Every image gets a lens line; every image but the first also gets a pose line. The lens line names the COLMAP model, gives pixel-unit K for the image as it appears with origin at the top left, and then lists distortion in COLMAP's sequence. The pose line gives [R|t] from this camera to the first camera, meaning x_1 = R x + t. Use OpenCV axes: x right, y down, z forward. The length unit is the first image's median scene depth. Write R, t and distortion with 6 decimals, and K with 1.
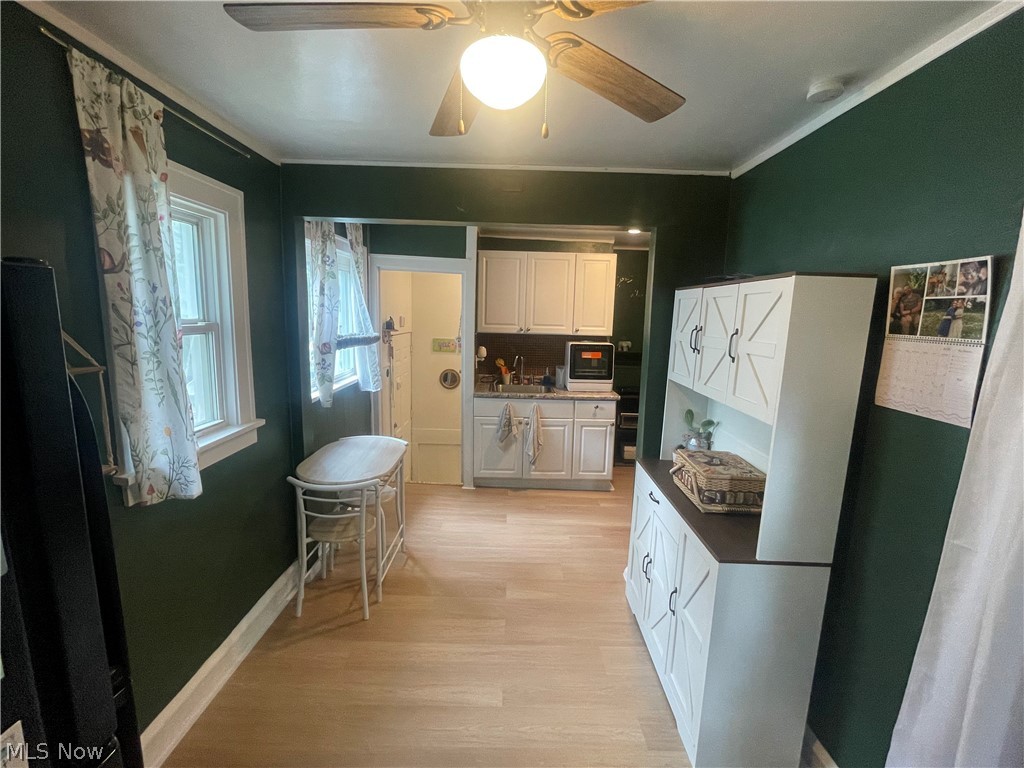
lens RADIAL K [[451.2, 0, 505.6], [0, 451.2, 384.7], [0, 0, 1]] dist [-0.001035, -0.000087]
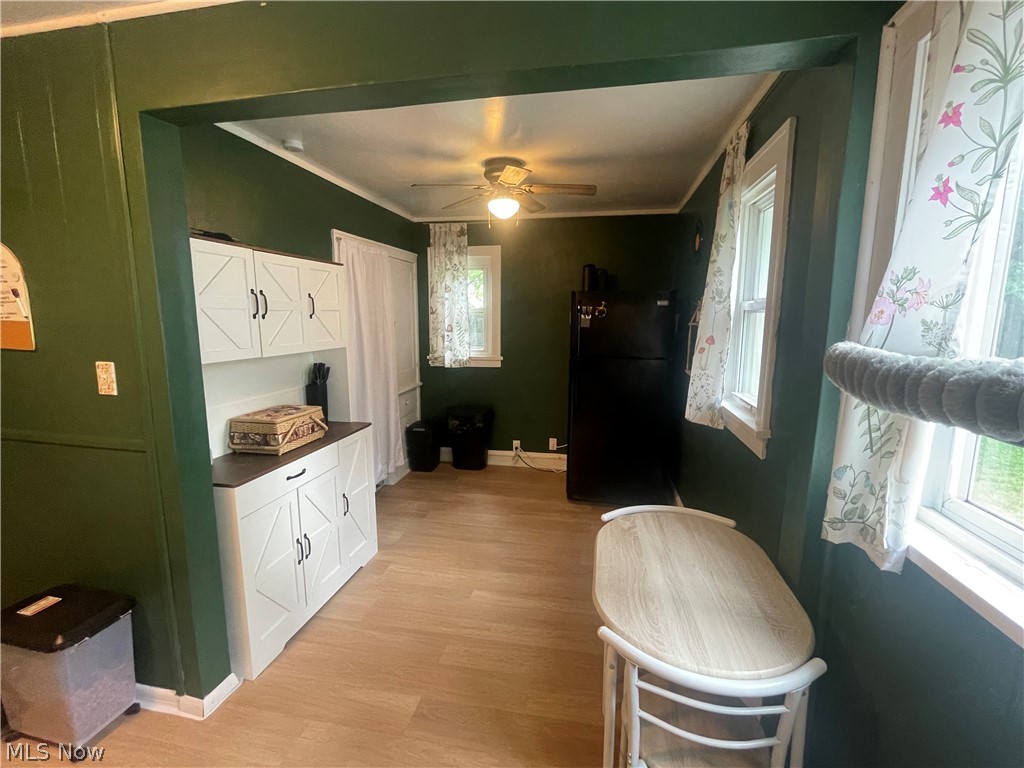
lens RADIAL K [[451.2, 0, 514.7], [0, 451.2, 379.0], [0, 0, 1]] dist [-0.001035, -0.000087]
pose [[-0.985061, -0.056239, 0.162763, -0.266110], [-0.003794, 0.952028, 0.305988, -0.232669], [-0.172163, 0.300799, -0.938019, 1.751942]]
